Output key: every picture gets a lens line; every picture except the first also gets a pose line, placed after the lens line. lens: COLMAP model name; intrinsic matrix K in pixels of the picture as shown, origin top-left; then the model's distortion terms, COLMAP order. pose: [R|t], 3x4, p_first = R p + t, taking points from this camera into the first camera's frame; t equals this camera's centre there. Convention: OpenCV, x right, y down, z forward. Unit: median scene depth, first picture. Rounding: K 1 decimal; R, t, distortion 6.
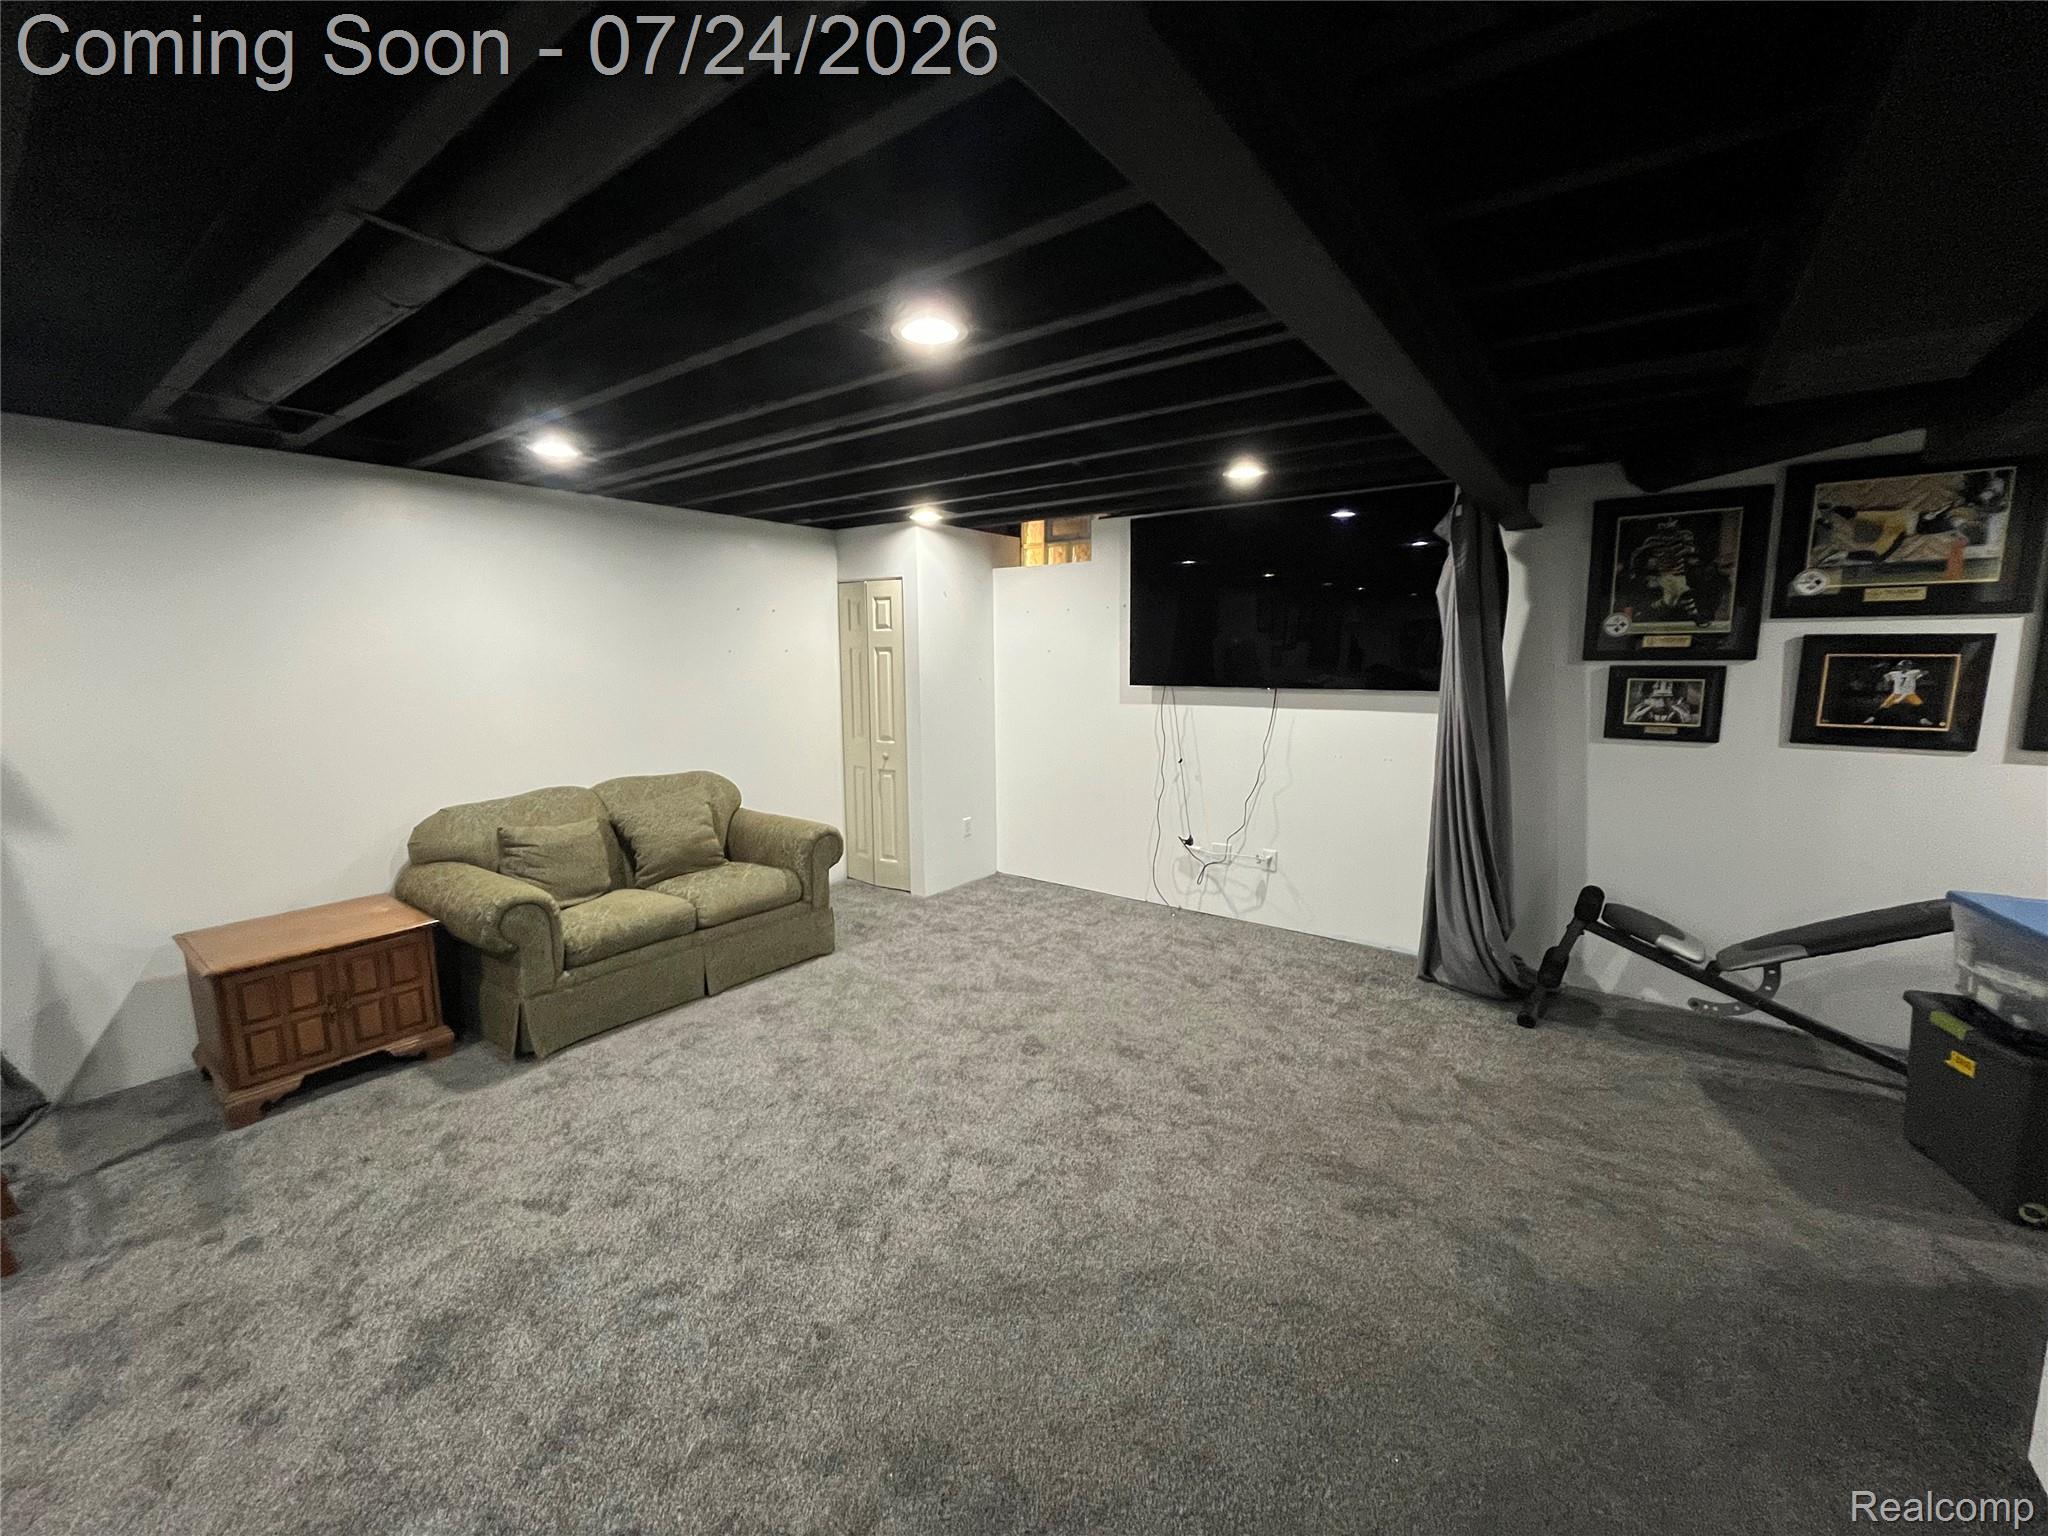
lens RADIAL K [[829.5, 0, 1023.5], [0, 829.5, 770.9], [0, 0, 1]] dist [0.000109, -0.000980]
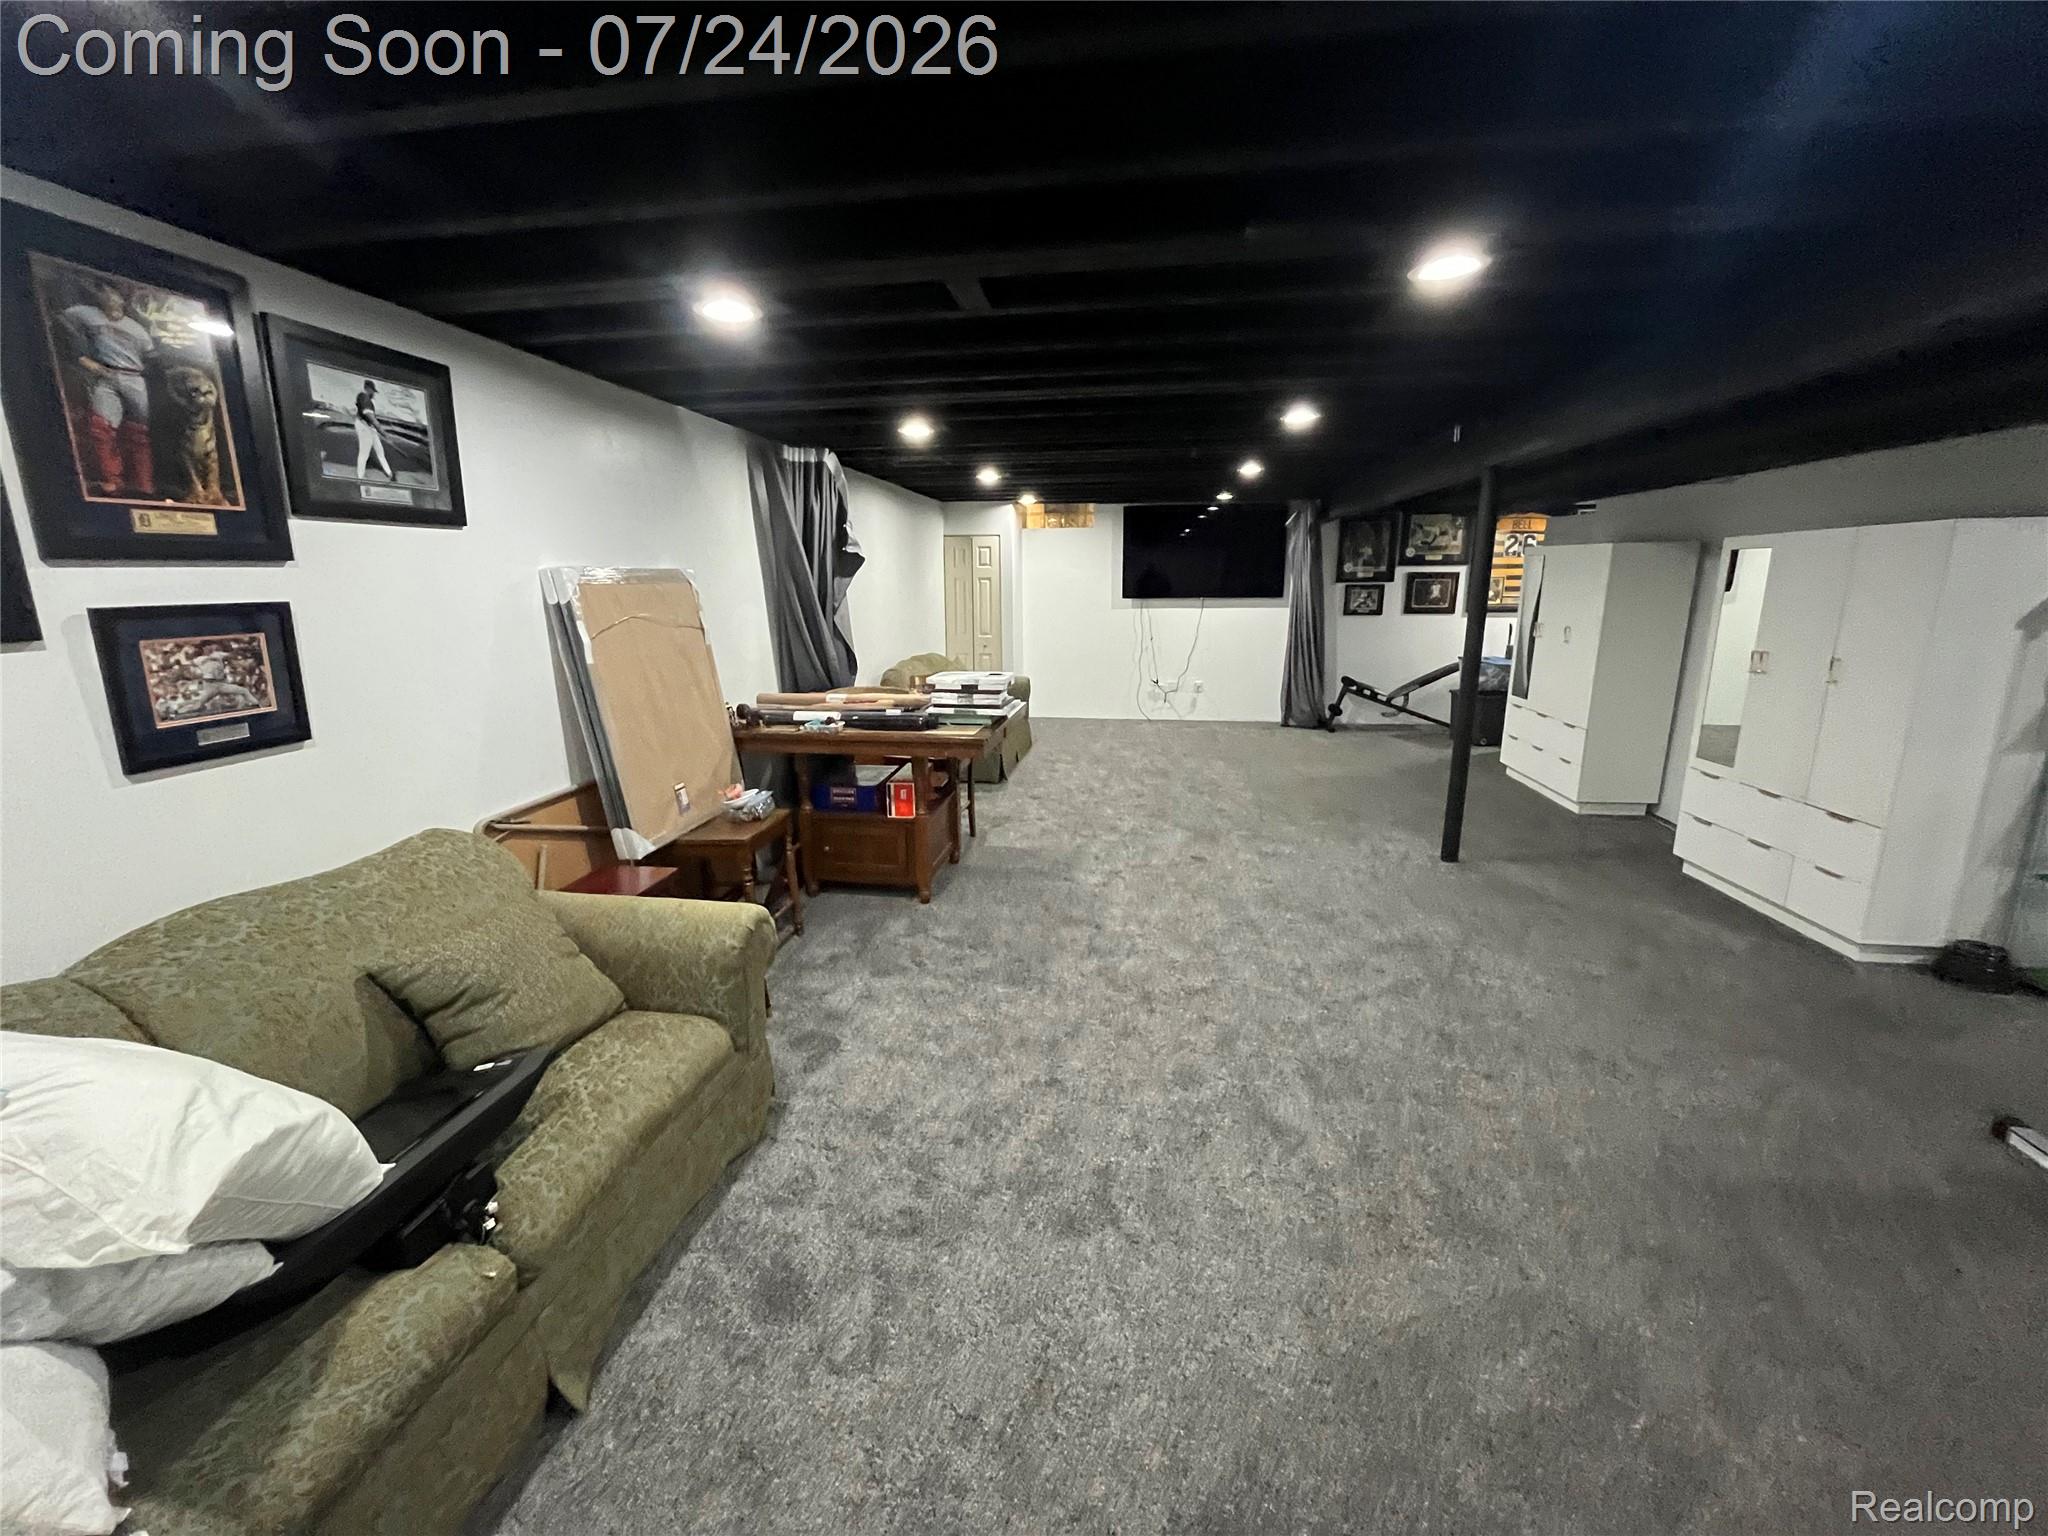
lens RADIAL K [[829.5, 0, 1021.3], [0, 829.5, 762.0], [0, 0, 1]] dist [0.000109, -0.000980]
pose [[0.883266, -0.103230, 0.457368, -1.325466], [0.071062, 0.993667, 0.087039, 0.112133], [-0.463456, -0.044377, 0.885008, -0.745630]]
